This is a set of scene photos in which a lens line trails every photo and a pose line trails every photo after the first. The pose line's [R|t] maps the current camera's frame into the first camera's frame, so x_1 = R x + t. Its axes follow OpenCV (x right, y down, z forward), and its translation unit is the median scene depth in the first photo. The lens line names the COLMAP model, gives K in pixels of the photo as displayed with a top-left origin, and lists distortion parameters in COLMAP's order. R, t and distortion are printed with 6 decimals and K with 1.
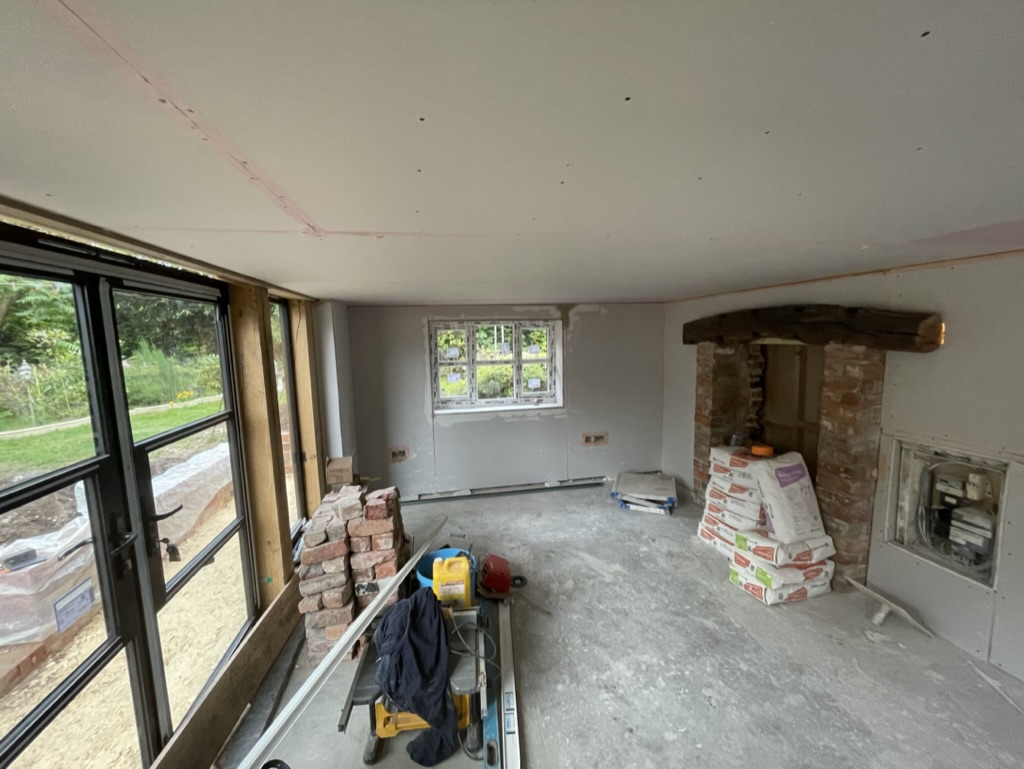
lens RADIAL K [[414.8, 0, 512.0], [0, 414.8, 384.5], [0, 0, 1]] dist [0.000901, -0.000196]
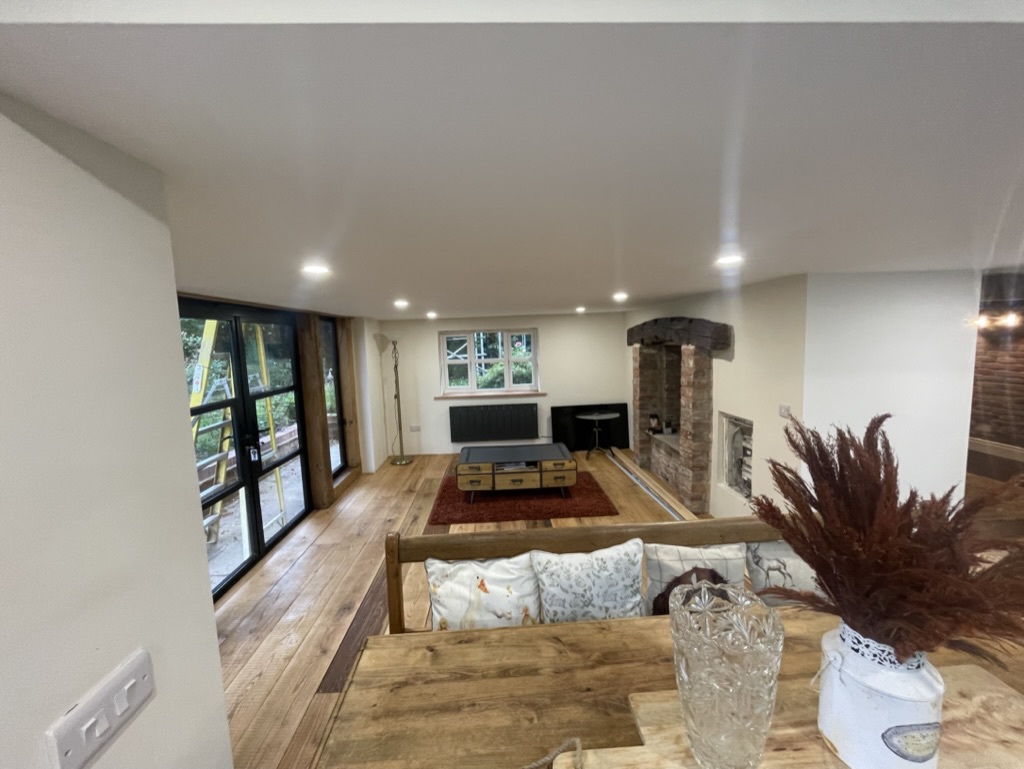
lens RADIAL K [[414.8, 0, 512.0], [0, 414.8, 384.5], [0, 0, 1]] dist [0.000901, -0.000196]
pose [[0.988730, 0.013275, -0.149122, 0.434358], [-0.014122, 0.999890, -0.004626, 0.055958], [0.149044, 0.006680, 0.988808, -0.534836]]
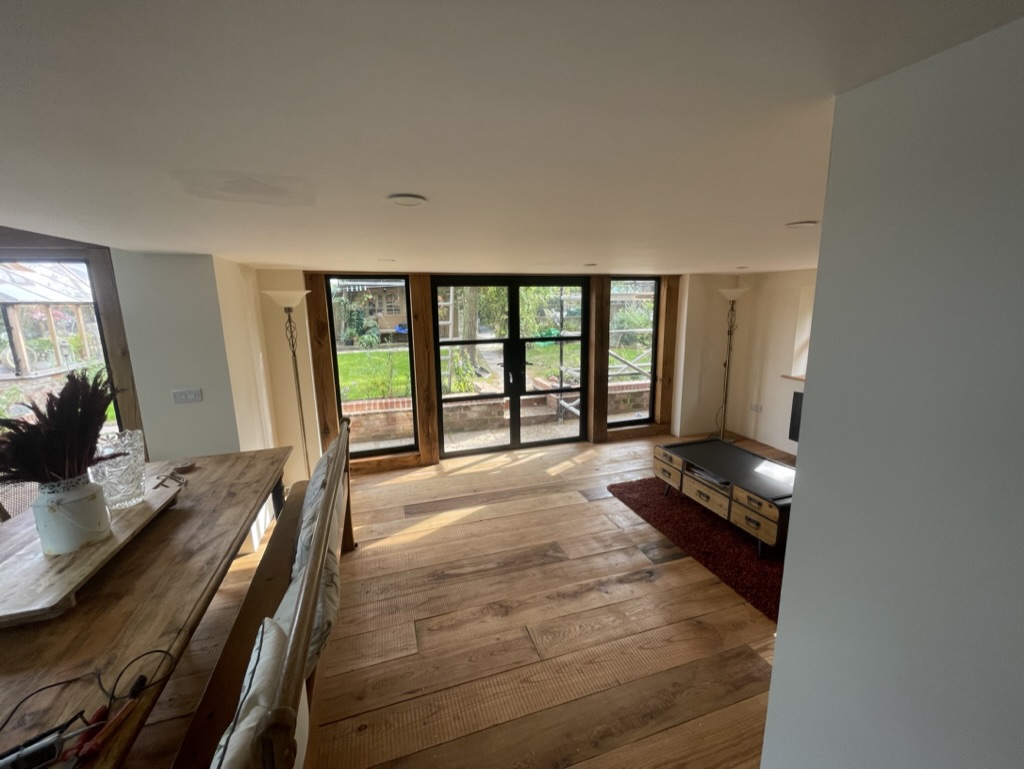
lens RADIAL K [[414.8, 0, 512.0], [0, 414.8, 384.5], [0, 0, 1]] dist [0.000901, -0.000196]
pose [[0.111964, 0.215994, -0.969954, 1.276170], [-0.105622, 0.973149, 0.204513, -0.080920], [0.988083, 0.079551, 0.131772, 0.350174]]
